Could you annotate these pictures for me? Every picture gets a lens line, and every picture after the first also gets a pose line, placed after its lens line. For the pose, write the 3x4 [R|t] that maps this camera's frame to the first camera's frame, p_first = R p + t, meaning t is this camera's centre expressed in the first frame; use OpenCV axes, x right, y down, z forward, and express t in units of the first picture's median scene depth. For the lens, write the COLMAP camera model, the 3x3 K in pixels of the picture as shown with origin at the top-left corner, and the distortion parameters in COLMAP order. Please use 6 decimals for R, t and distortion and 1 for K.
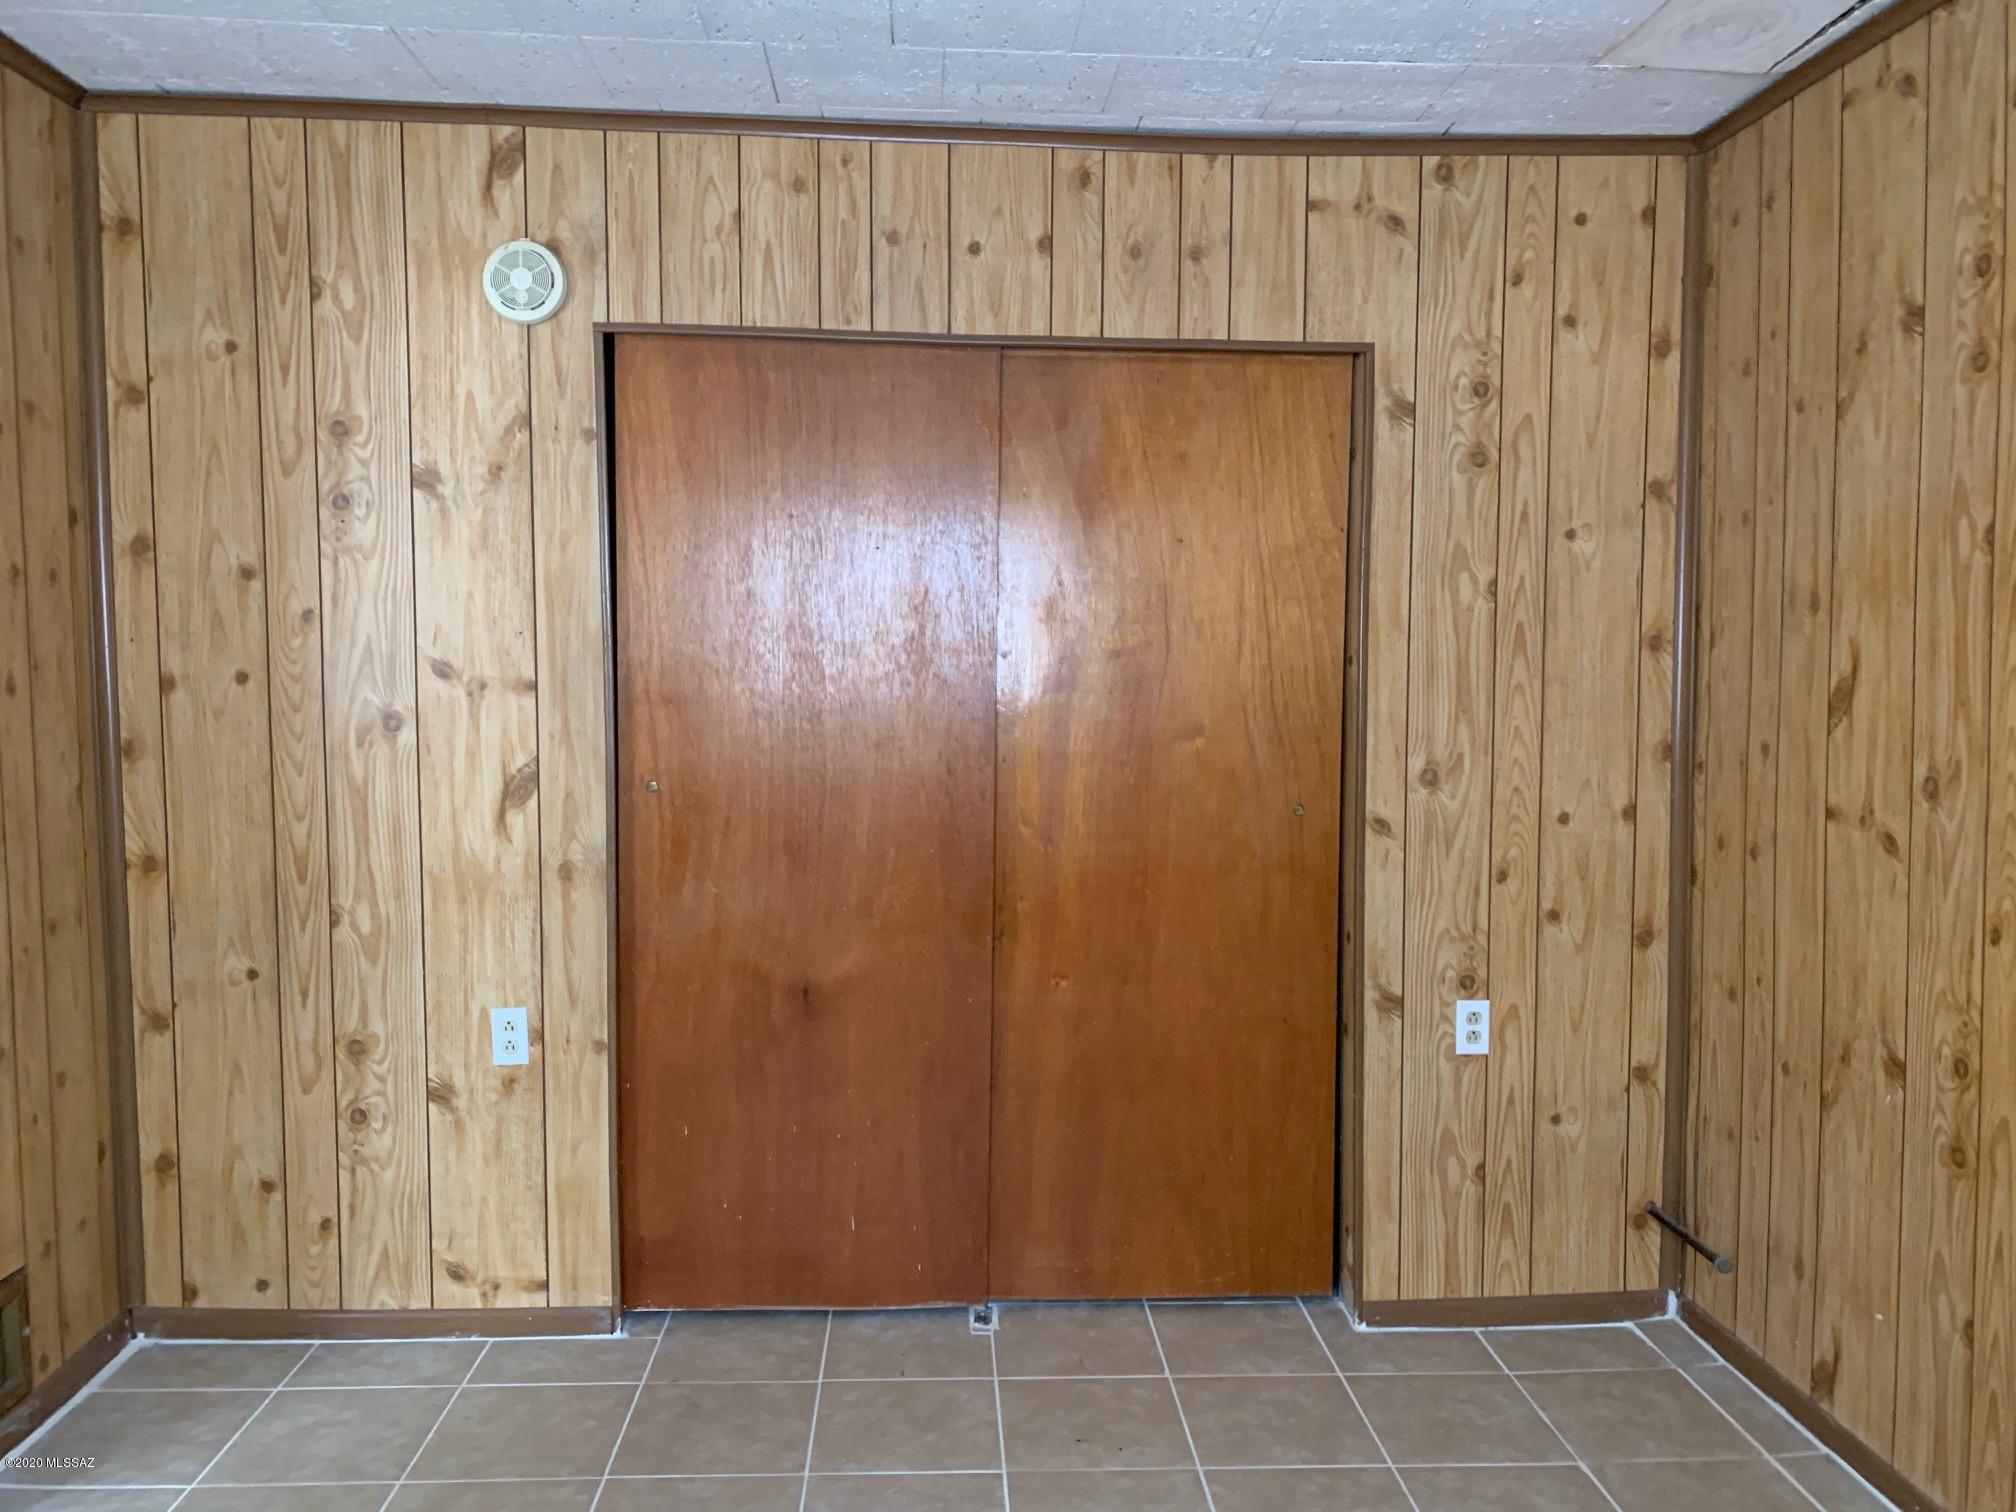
lens RADIAL K [[1567.0, 0, 1008.0], [0, 1567.0, 756.0], [0, 0, 1]] dist [0.040643, -0.043808]
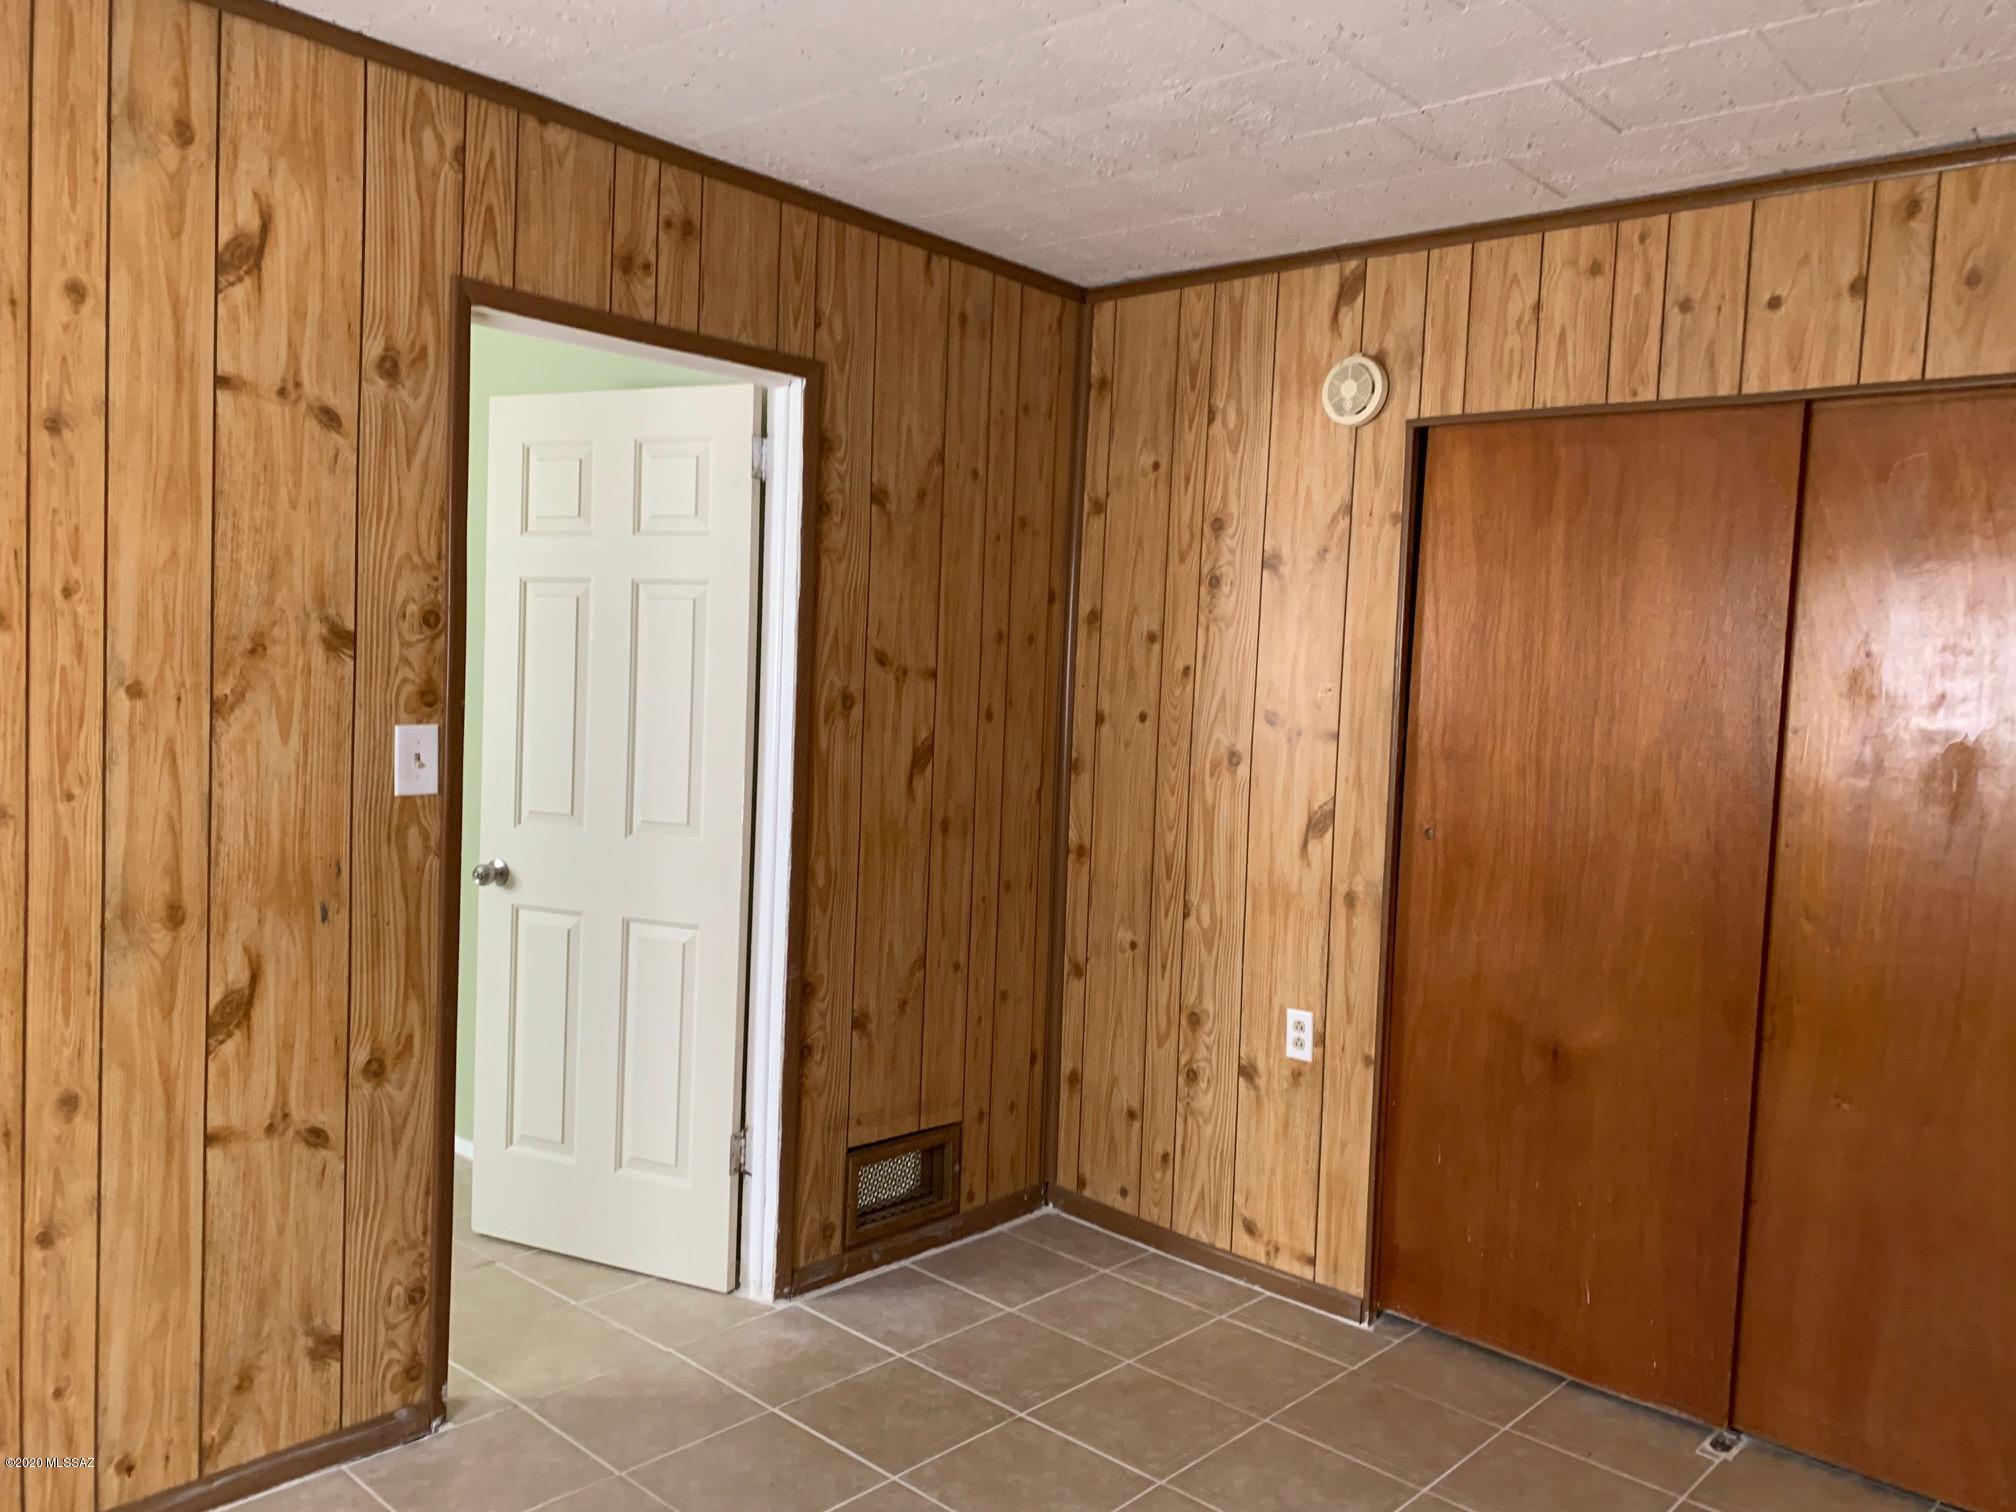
lens RADIAL K [[1532.8, 0, 1012.0], [0, 1532.8, 754.8], [0, 0, 1]] dist [0.080068, -0.086856]
pose [[0.703183, 0.063697, -0.708150, 0.336139], [-0.097775, 0.995180, -0.007575, 0.001411], [0.704254, 0.074566, 0.706022, 0.031012]]
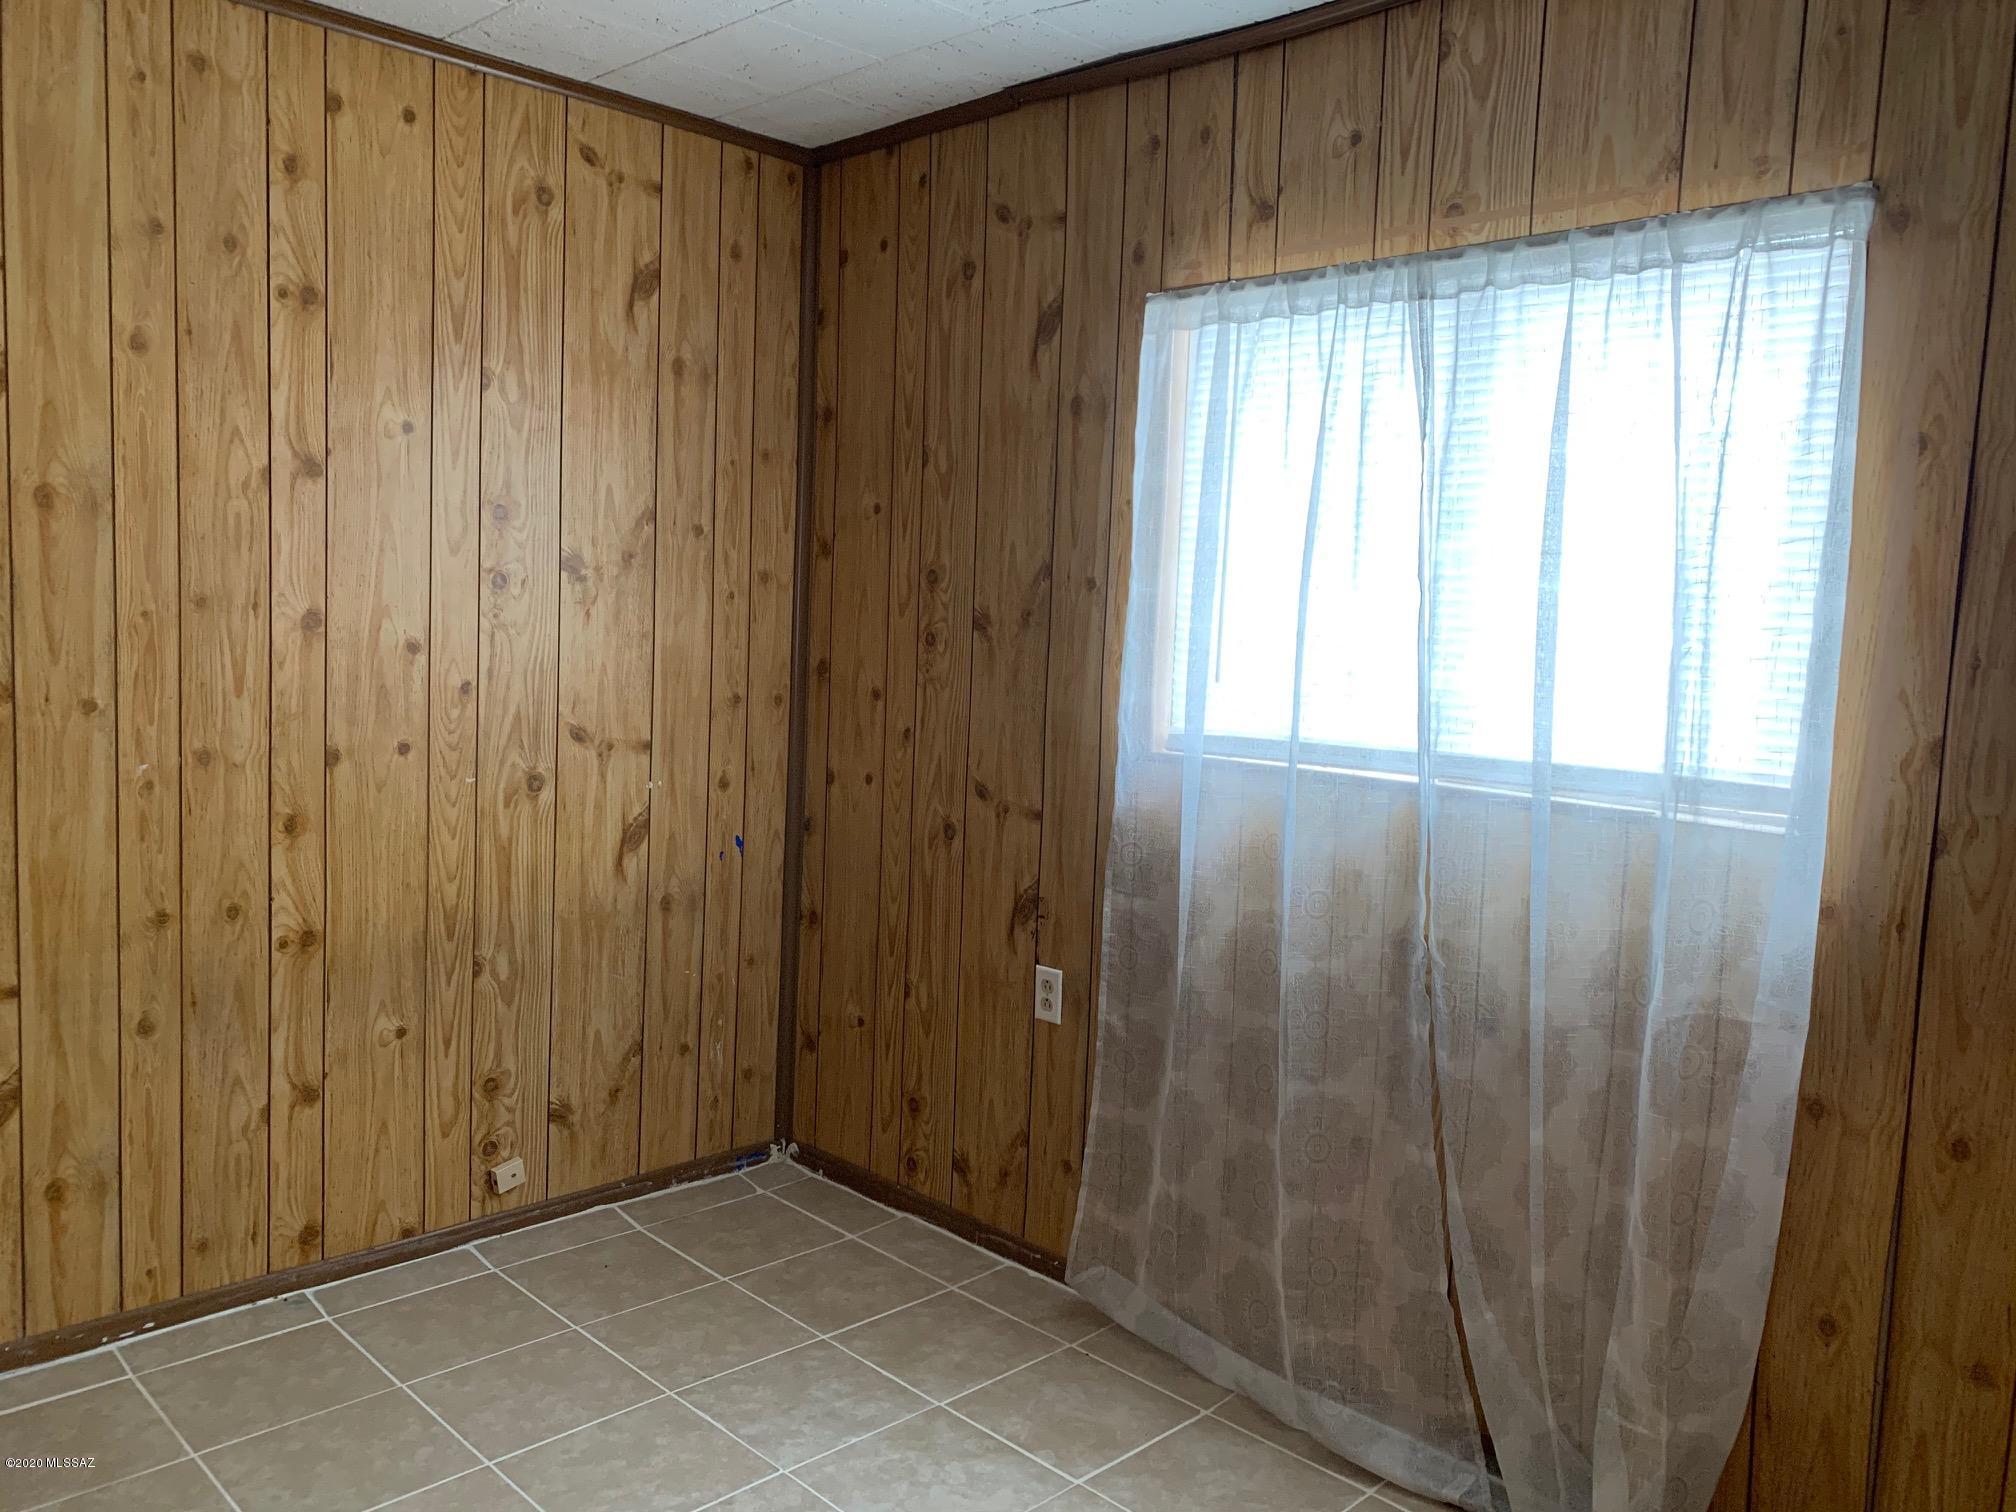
lens RADIAL K [[1570.7, 0, 1004.7], [0, 1570.7, 779.1], [0, 0, 1]] dist [0.100308, -0.092588]
pose [[0.751401, -0.048120, 0.658089, -0.870572], [0.009891, 0.998047, 0.061685, -0.089101], [-0.659772, -0.039842, 0.750409, -0.038392]]
